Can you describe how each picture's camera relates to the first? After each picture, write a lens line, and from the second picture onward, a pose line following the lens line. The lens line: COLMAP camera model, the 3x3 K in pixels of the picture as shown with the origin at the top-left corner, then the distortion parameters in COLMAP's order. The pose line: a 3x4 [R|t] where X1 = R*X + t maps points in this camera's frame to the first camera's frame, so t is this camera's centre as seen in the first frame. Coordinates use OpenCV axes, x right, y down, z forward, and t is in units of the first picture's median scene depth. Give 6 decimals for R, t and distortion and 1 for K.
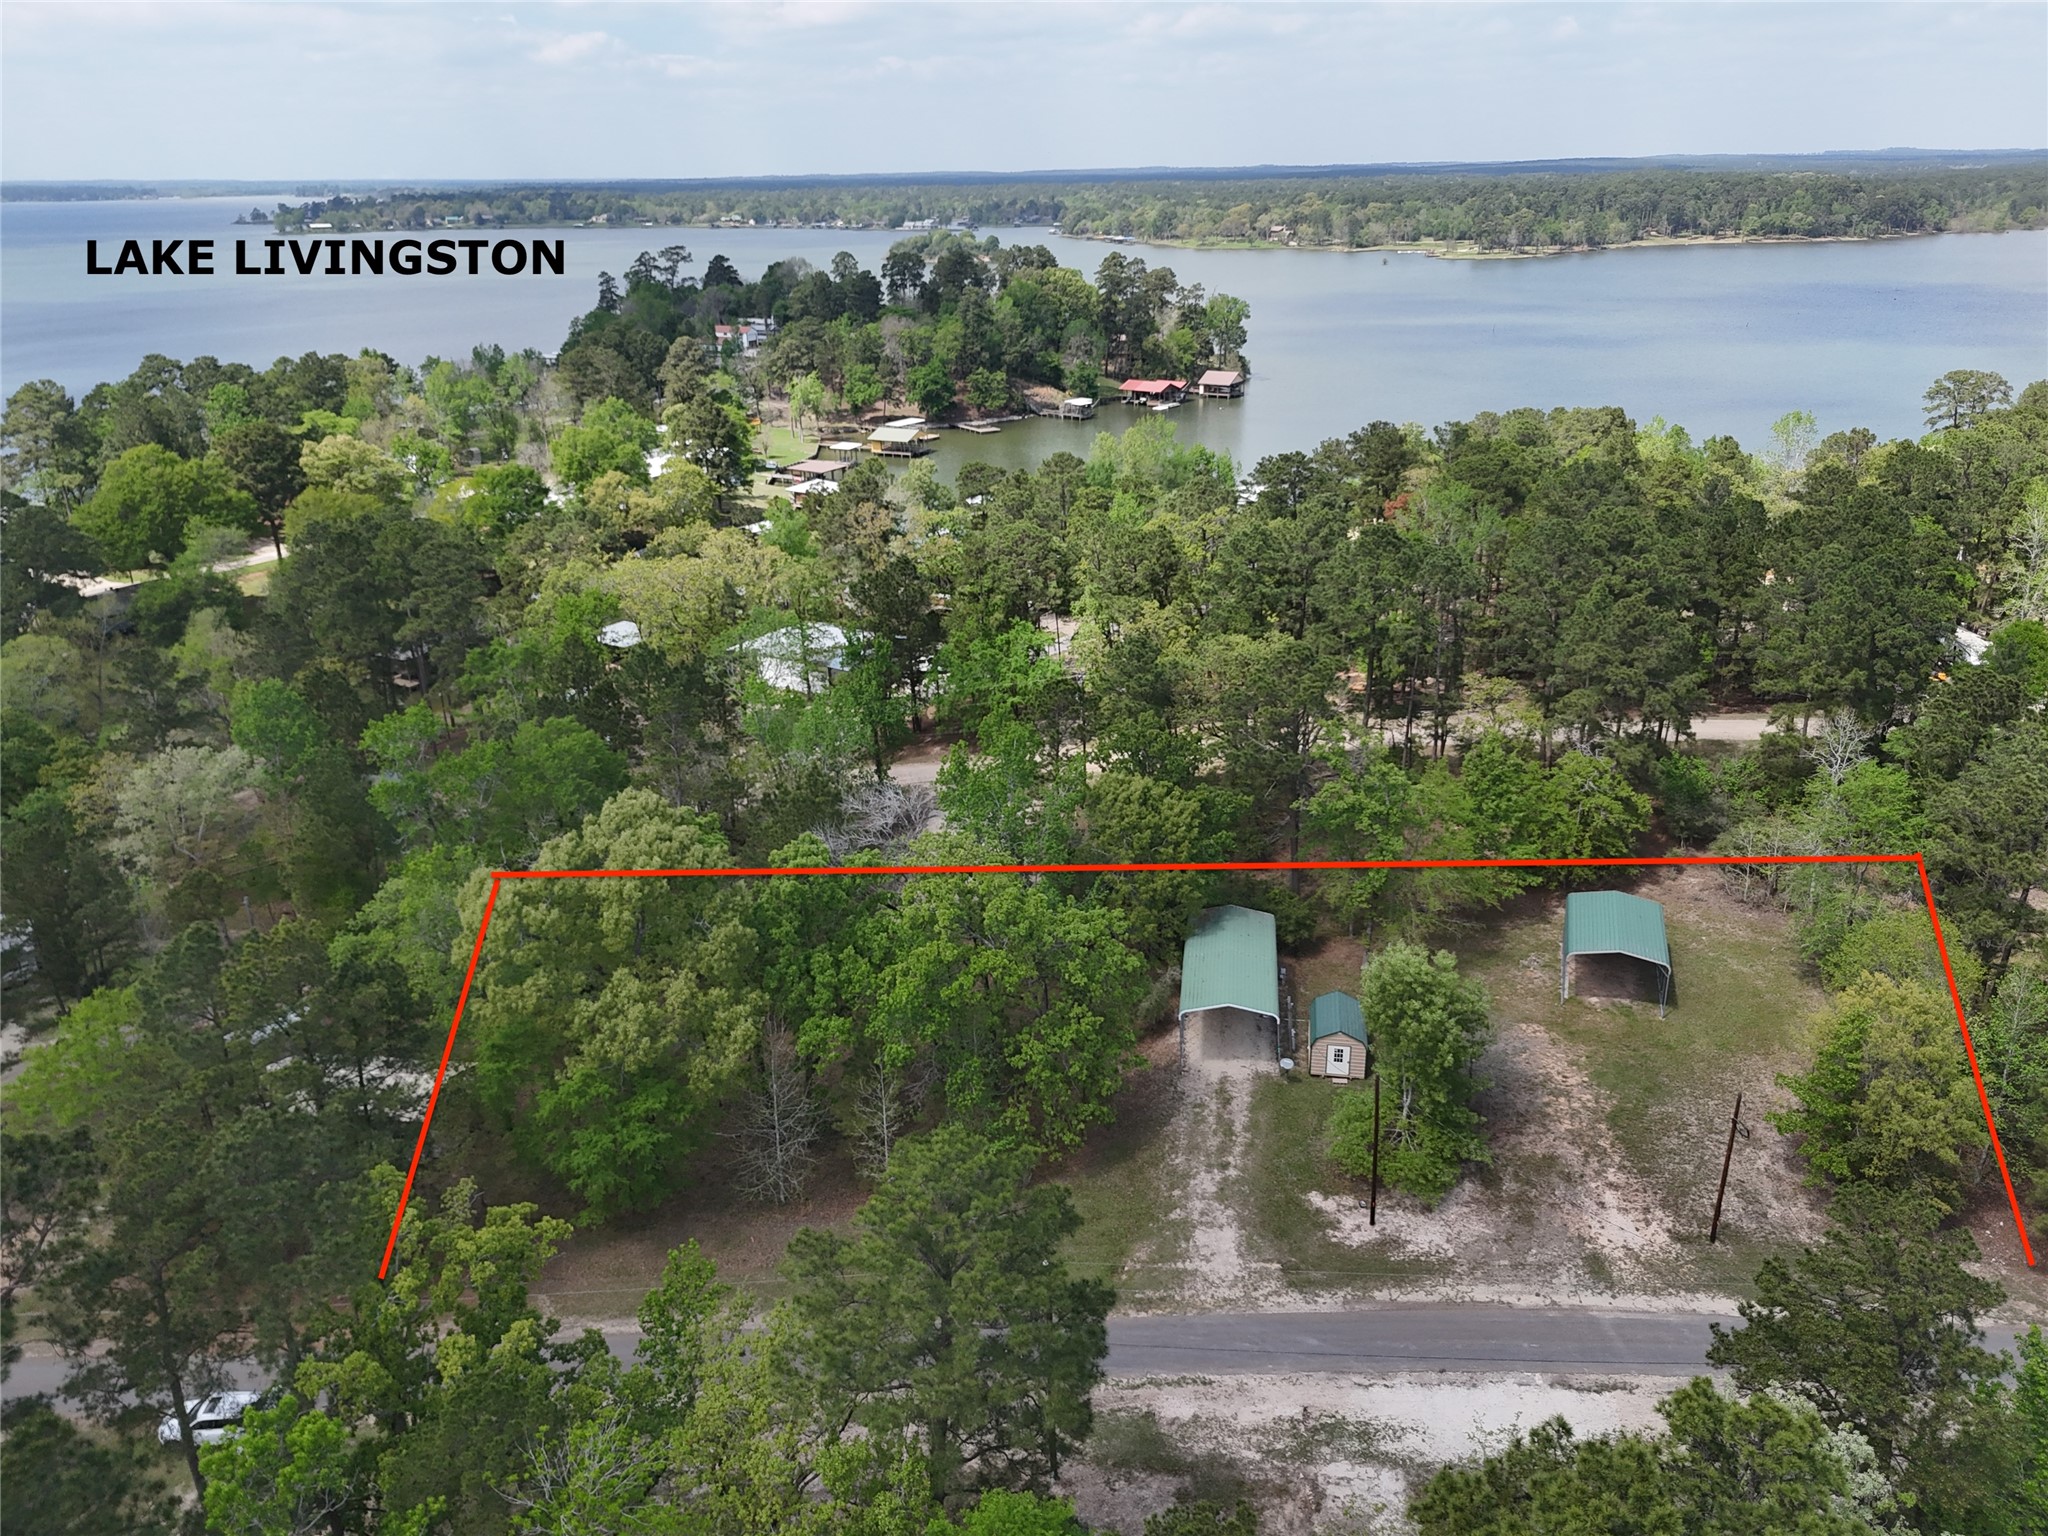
lens RADIAL K [[1482.6, 0, 1024.0], [0, 1482.6, 768.0], [0, 0, 1]] dist [0.048306, -0.036262]
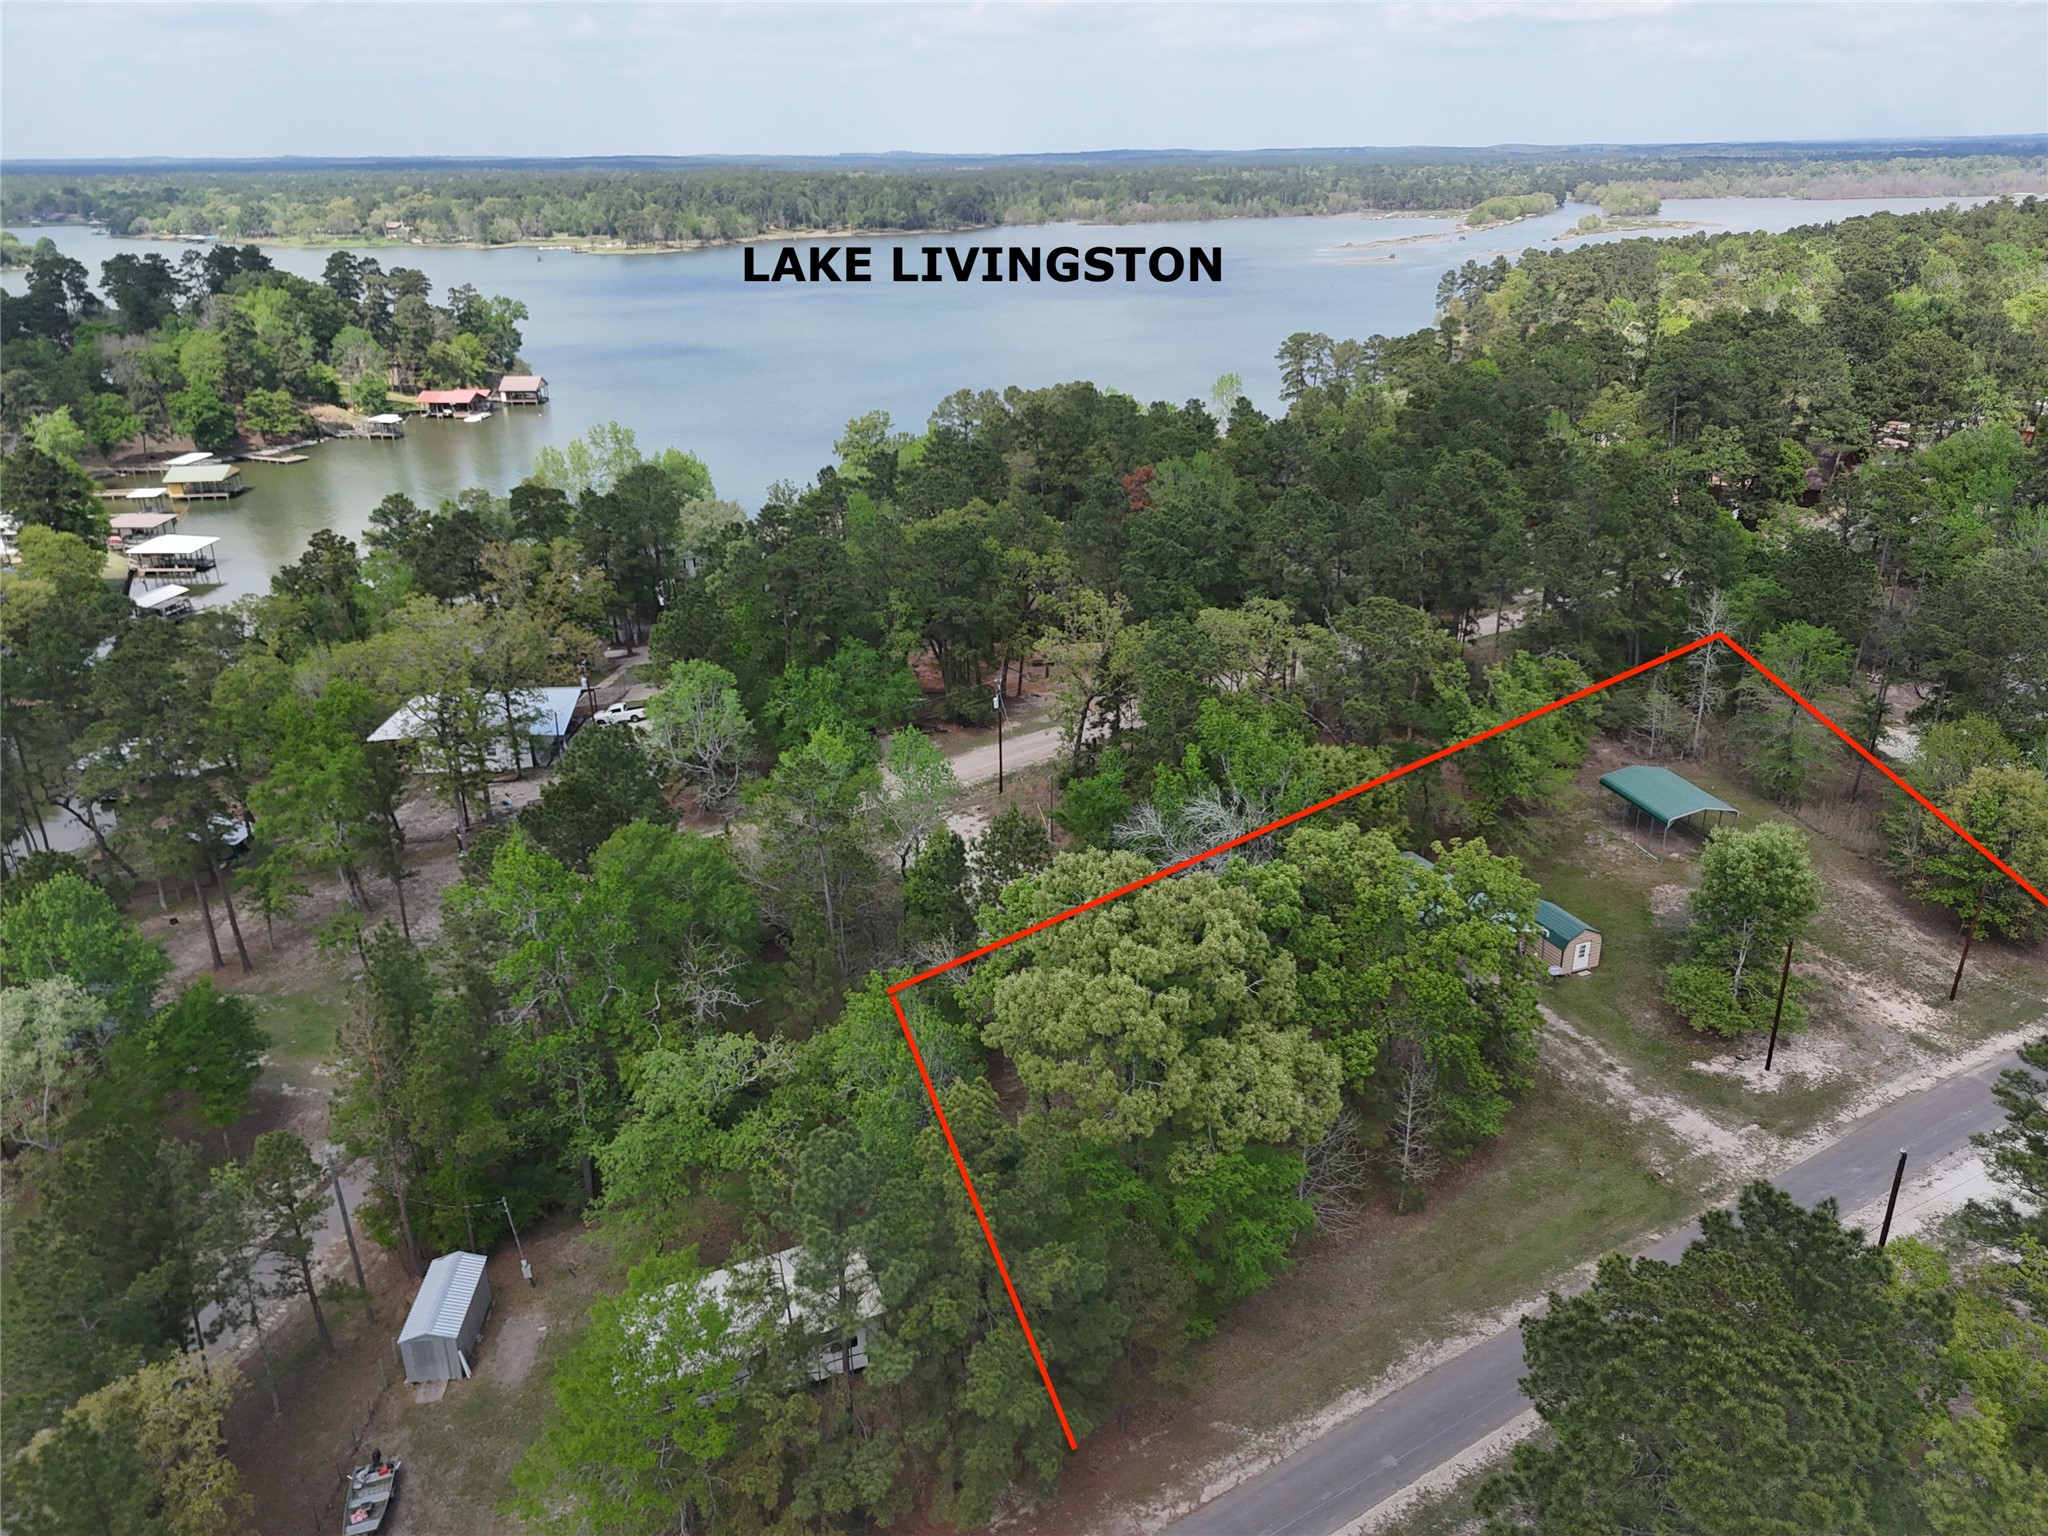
lens RADIAL K [[1482.6, 0, 1024.0], [0, 1482.6, 768.0], [0, 0, 1]] dist [0.048306, -0.036262]
pose [[0.846026, -0.197494, 0.495213, -0.114945], [0.196248, 0.979002, 0.055159, -0.014601], [-0.495708, 0.050518, 0.867019, 0.039672]]
